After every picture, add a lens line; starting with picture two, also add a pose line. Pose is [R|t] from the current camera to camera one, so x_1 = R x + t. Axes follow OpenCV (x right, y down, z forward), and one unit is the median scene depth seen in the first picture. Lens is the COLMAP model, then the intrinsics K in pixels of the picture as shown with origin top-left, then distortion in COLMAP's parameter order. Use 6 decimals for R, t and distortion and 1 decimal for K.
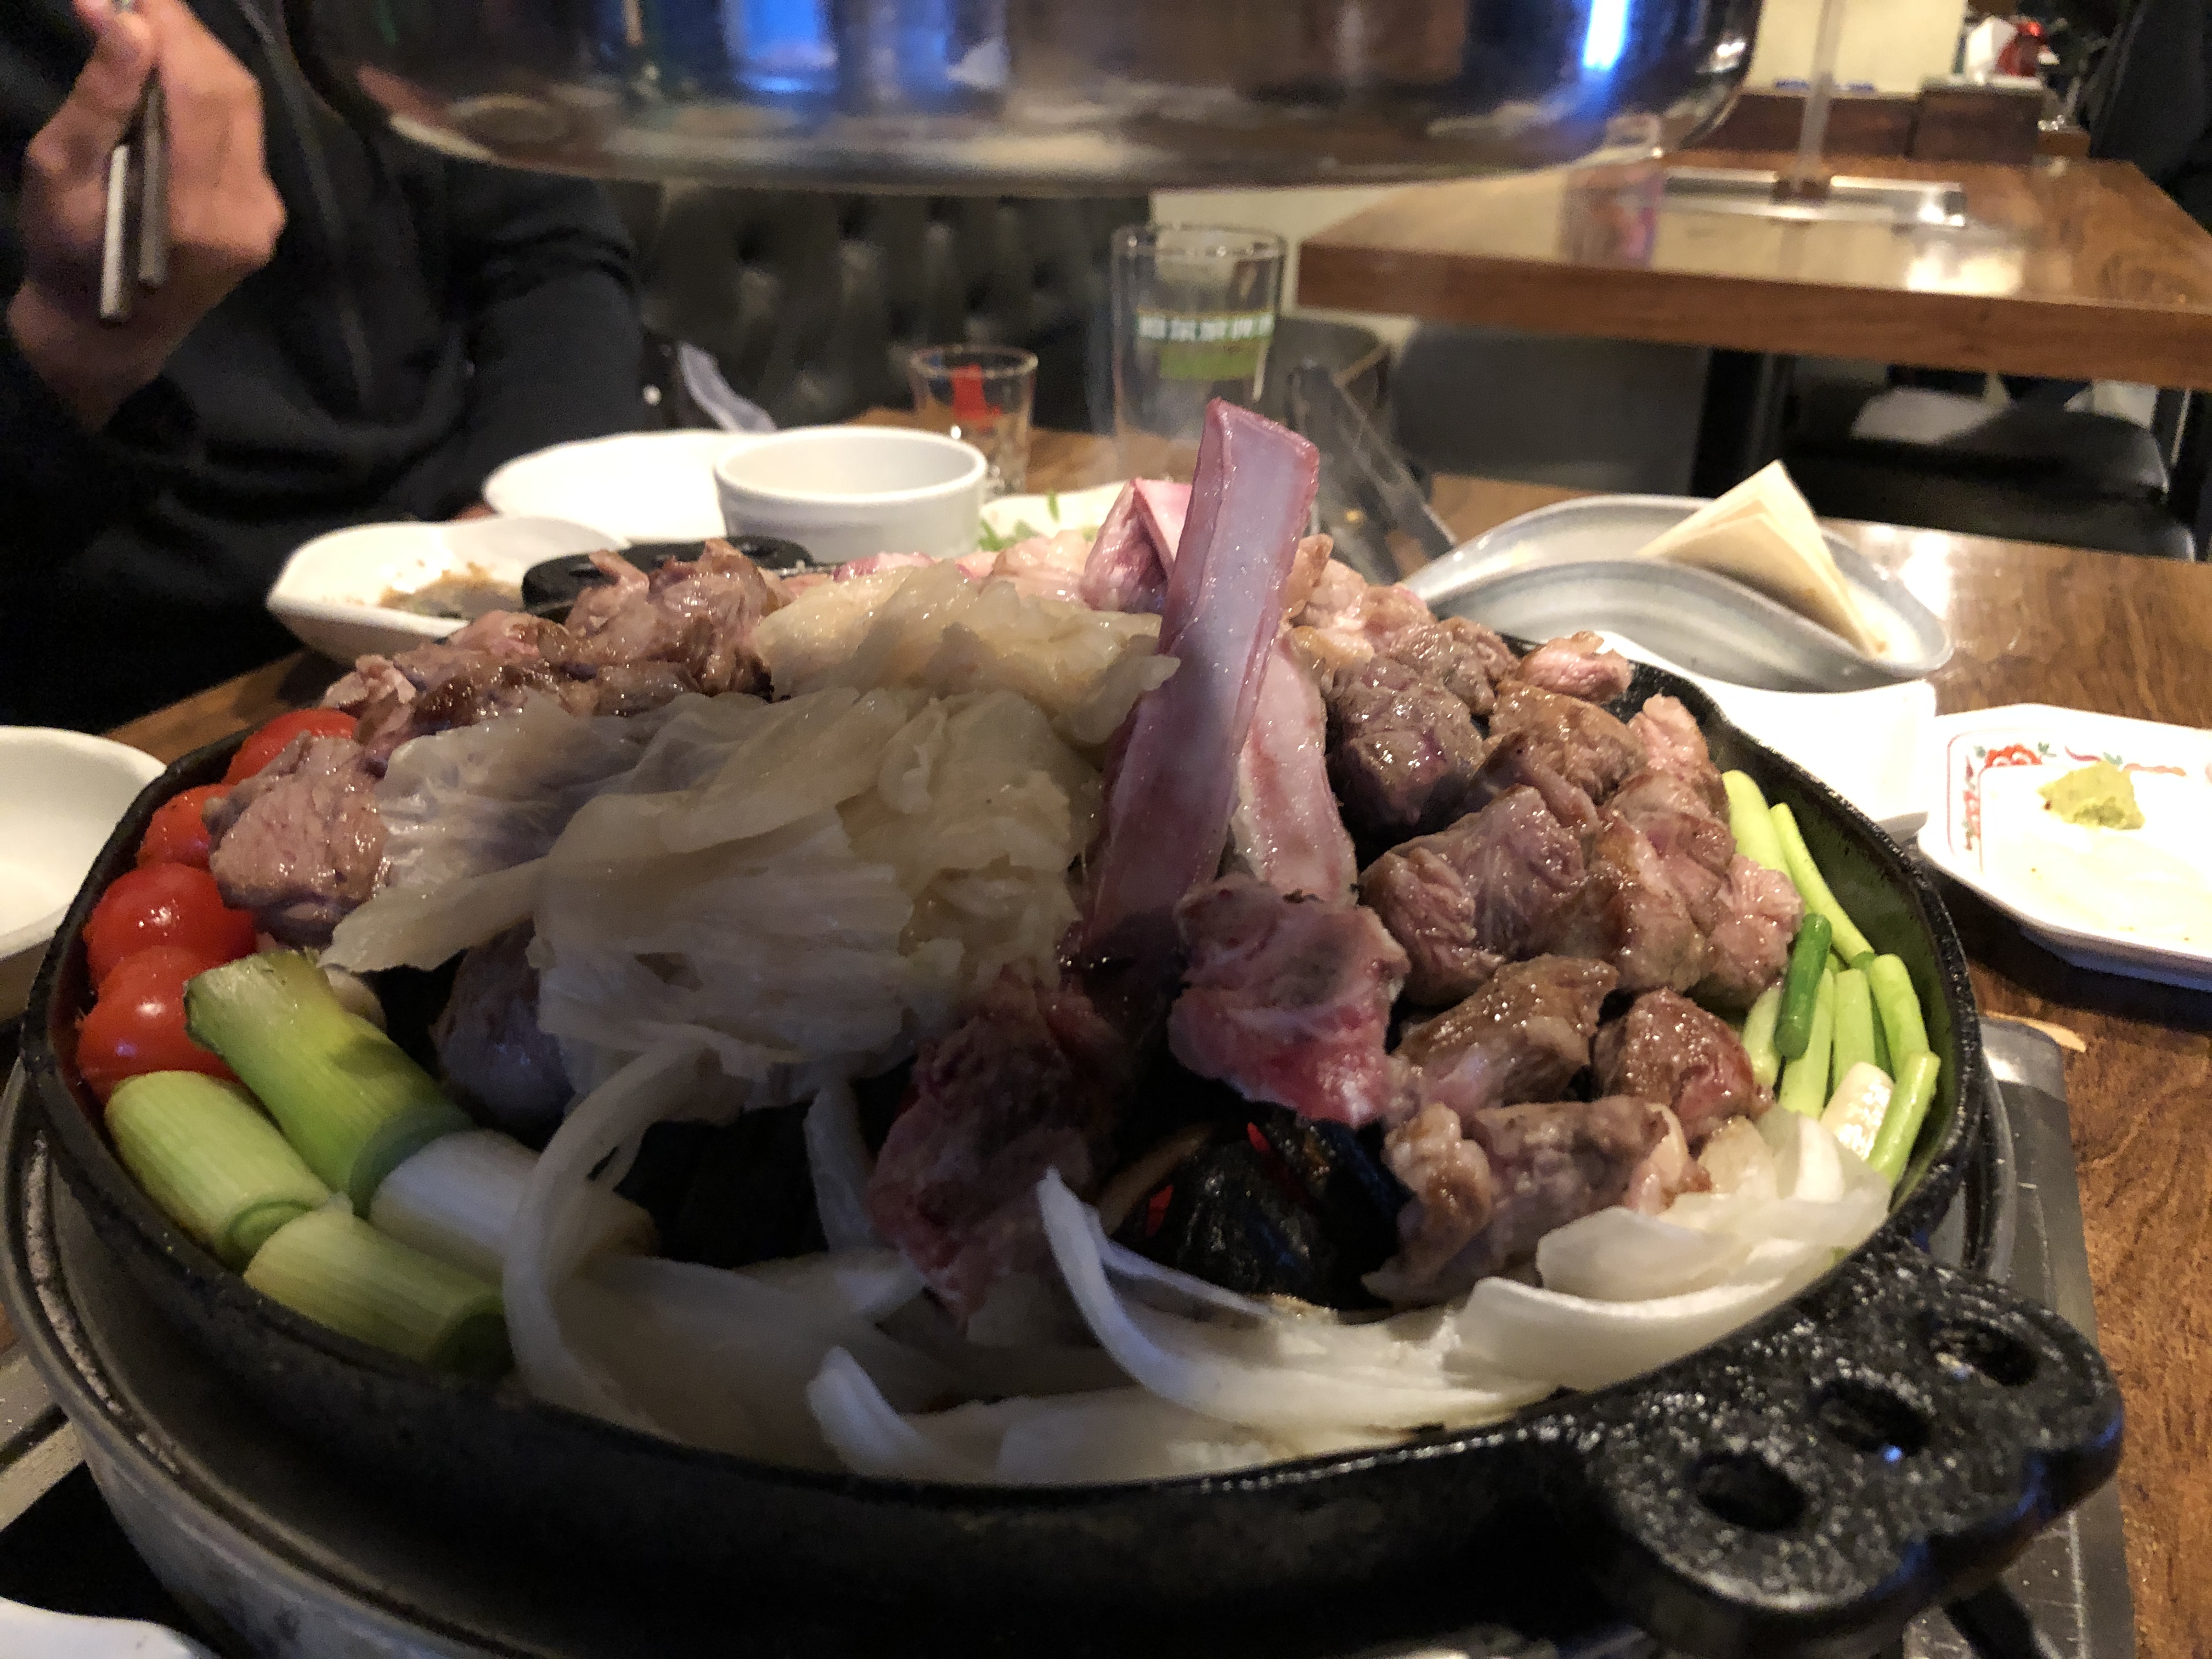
lens RADIAL K [[1833.3, 0, 1106.3], [0, 1833.3, 836.2], [0, 0, 1]] dist [0.002298, -0.016334]
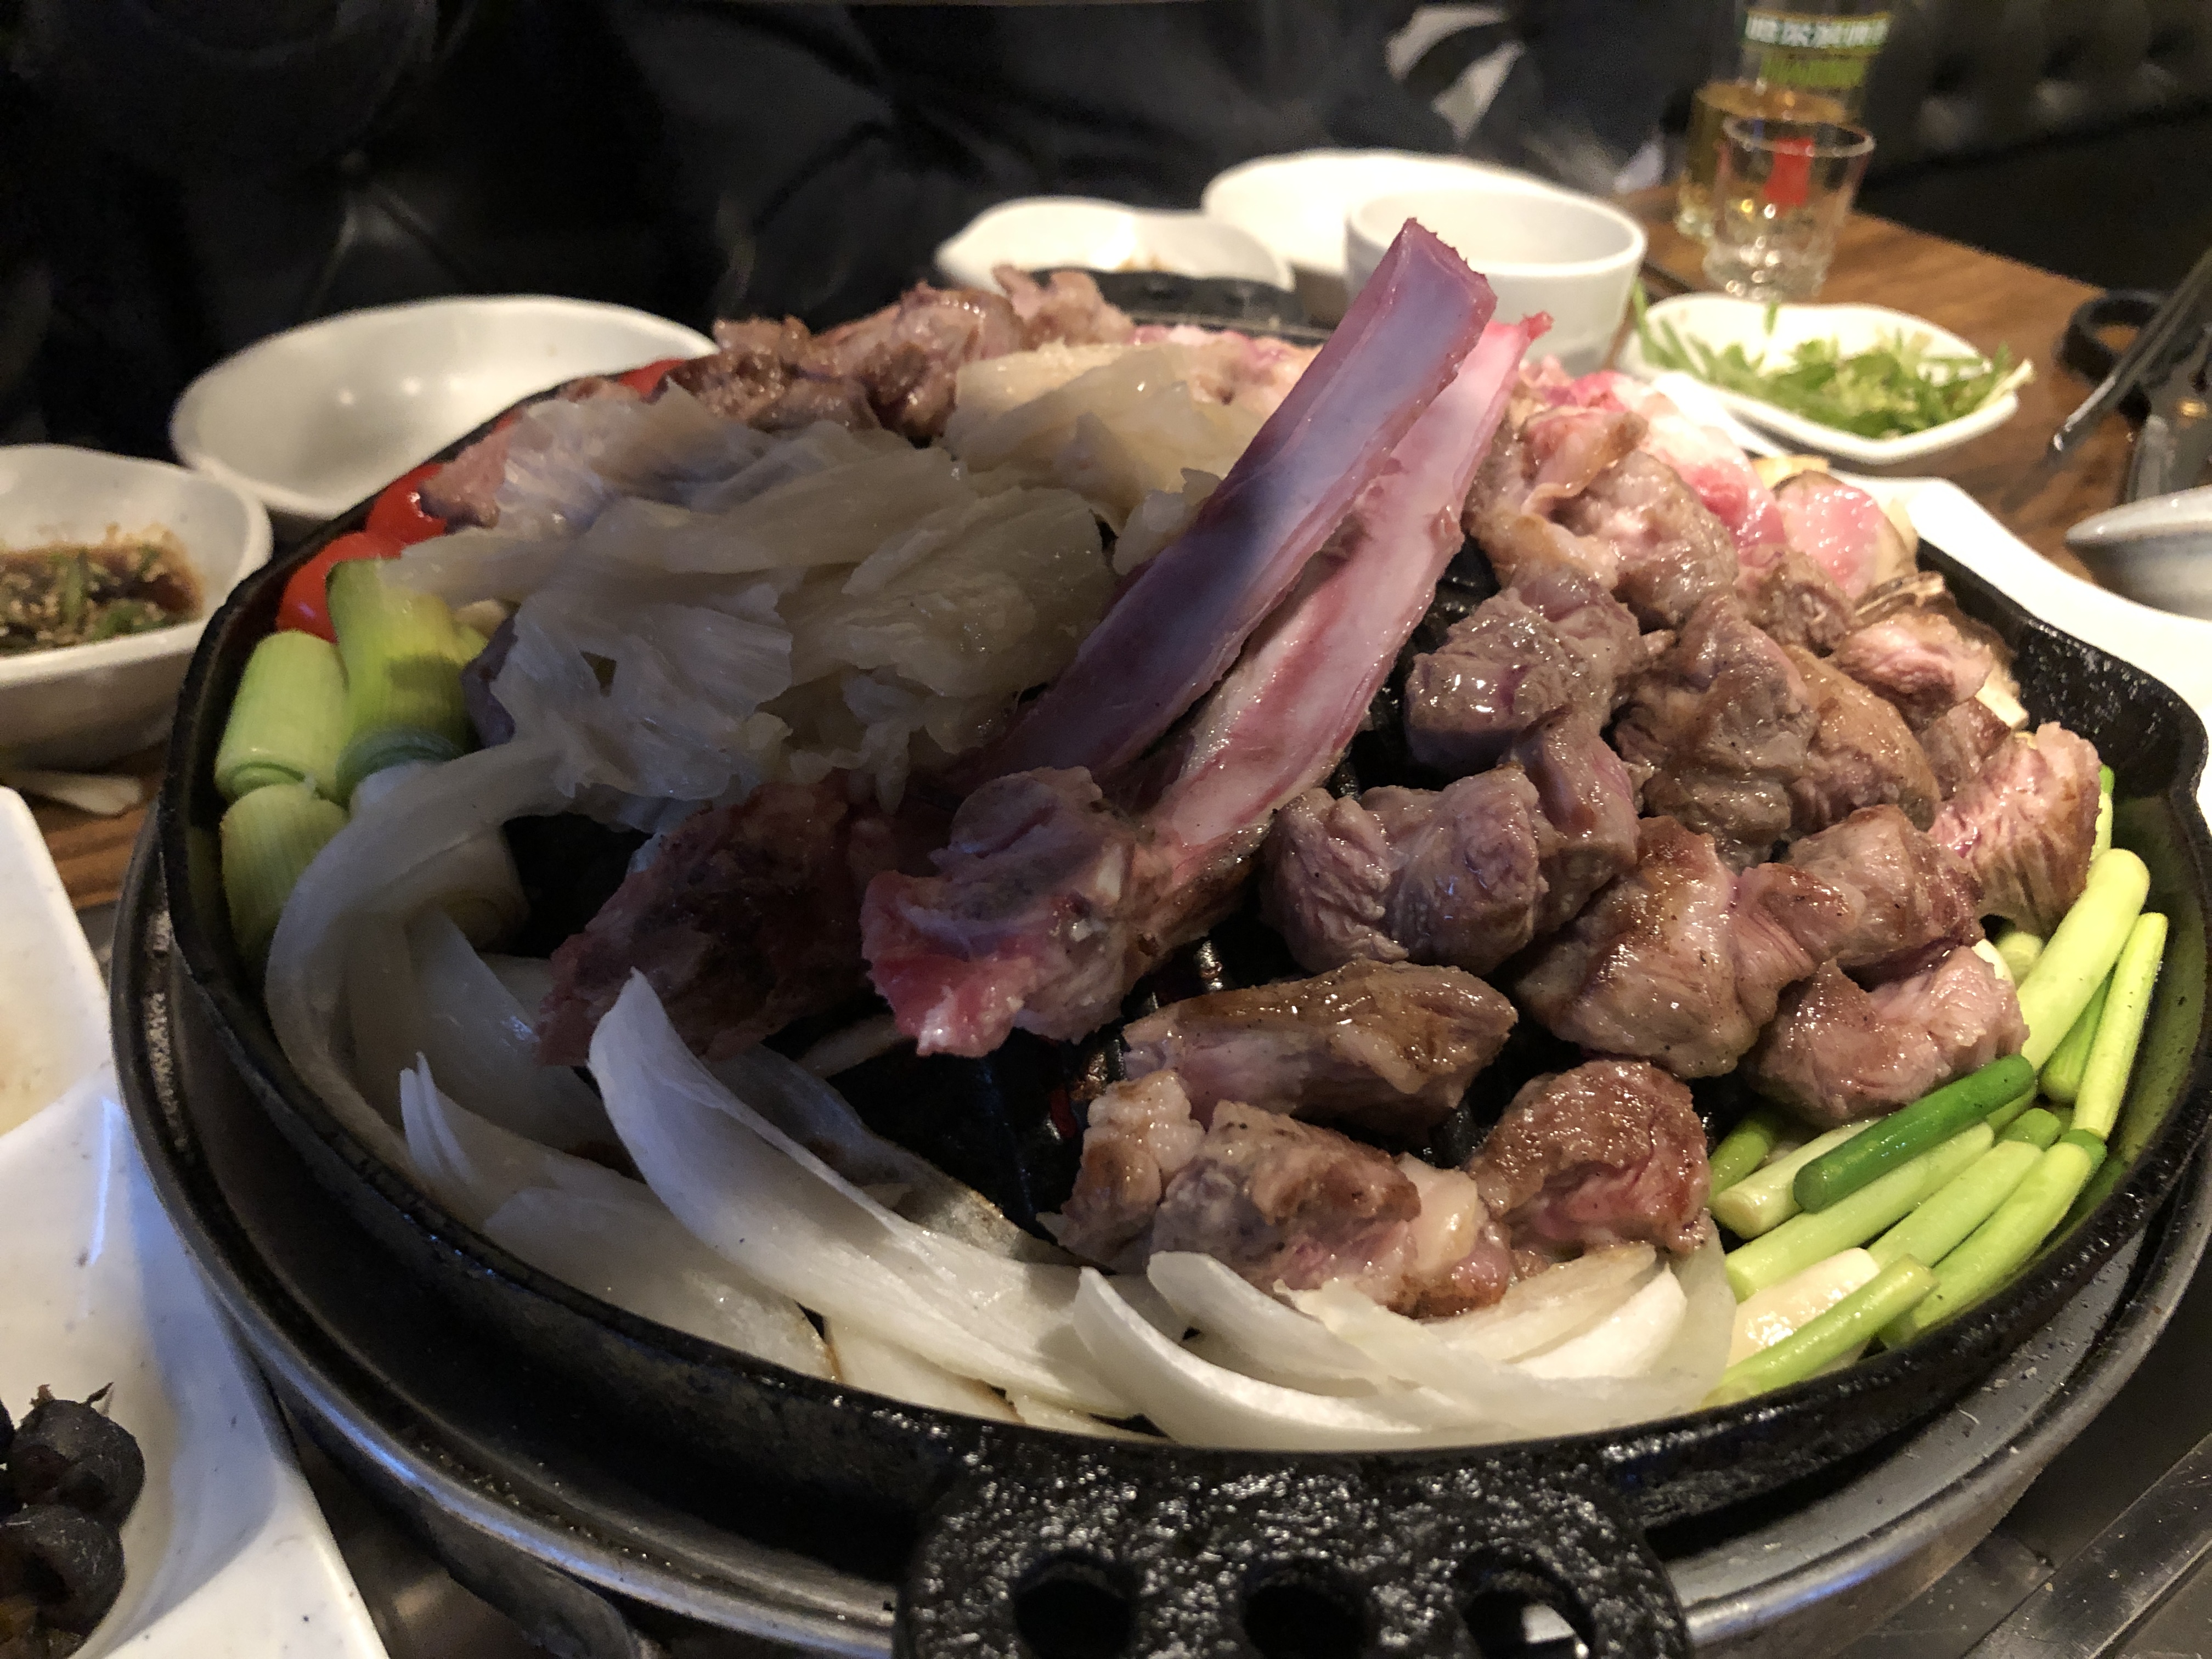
lens RADIAL K [[1833.3, 0, 1082.2], [0, 1833.3, 868.8], [0, 0, 1]] dist [0.002298, -0.016334]
pose [[0.841726, 0.337581, -0.421350, 0.460046], [-0.267763, 0.938692, 0.217164, -0.119502], [0.468828, -0.069971, 0.880513, 0.202610]]
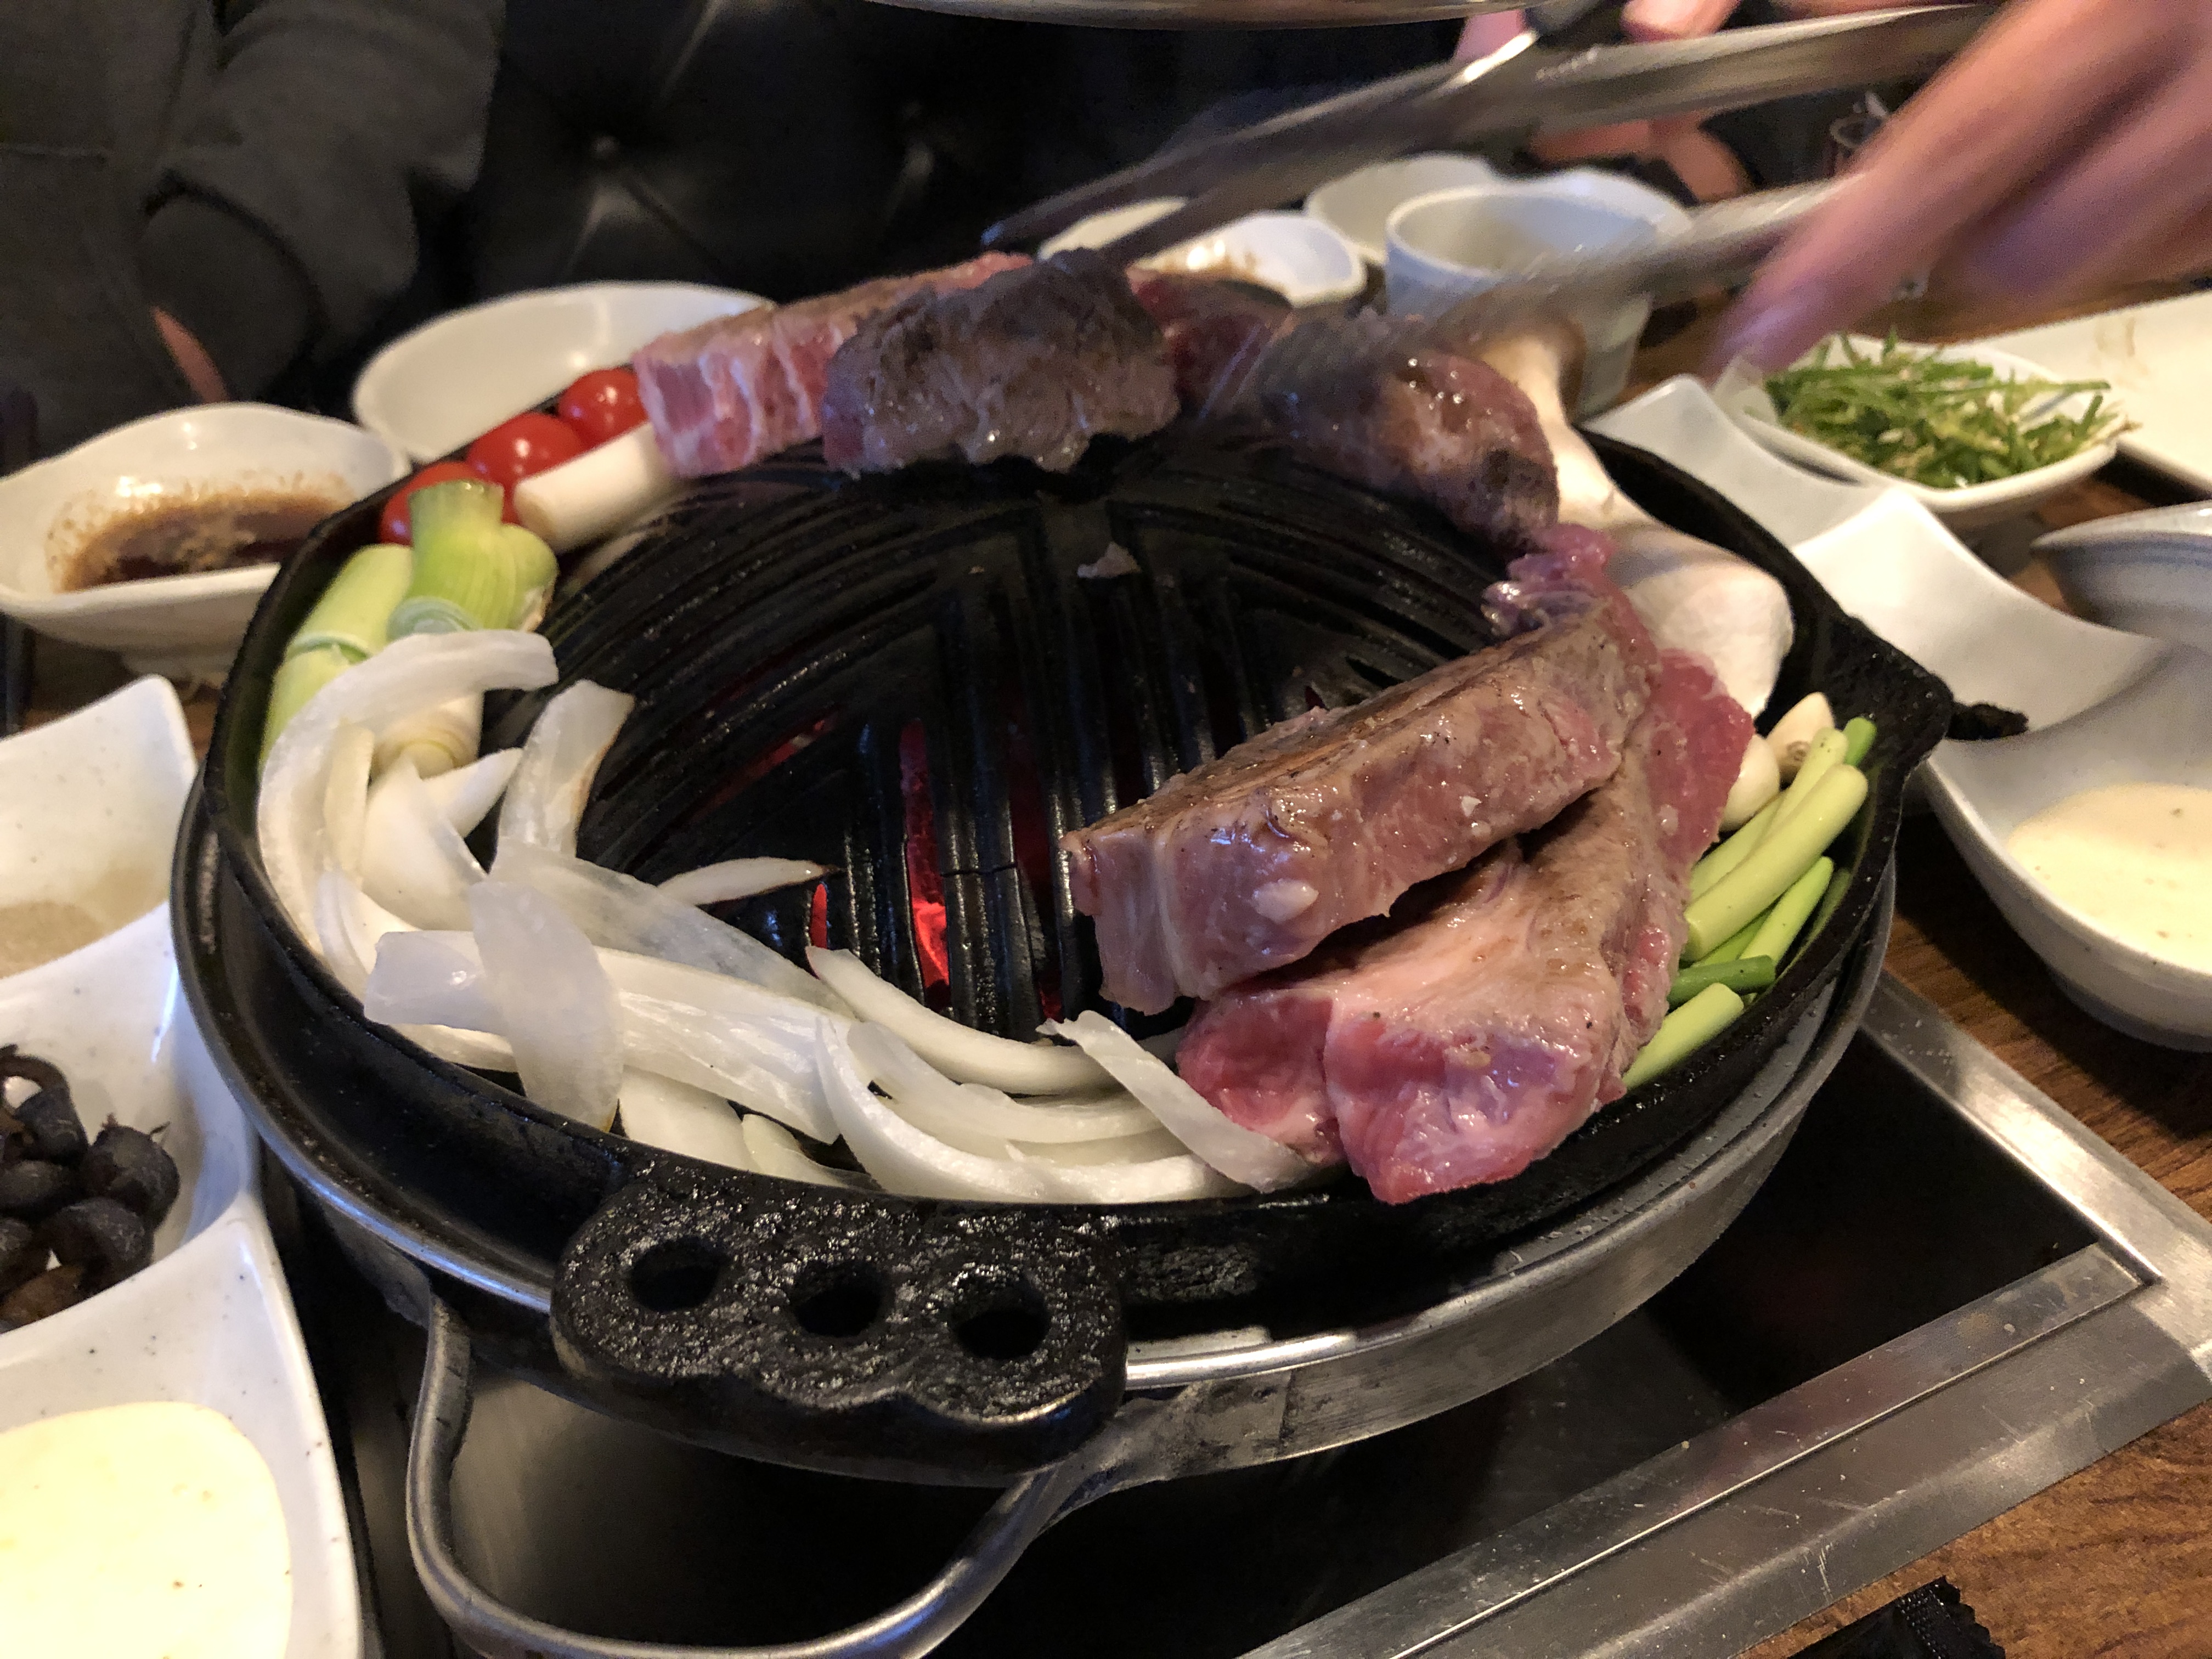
lens RADIAL K [[1833.3, 0, 1107.9], [0, 1833.3, 835.6], [0, 0, 1]] dist [0.002298, -0.016334]
pose [[0.750886, 0.385587, -0.536183, 0.849073], [-0.288974, 0.921848, 0.258244, -0.233669], [0.593855, -0.038969, 0.803628, 0.157470]]
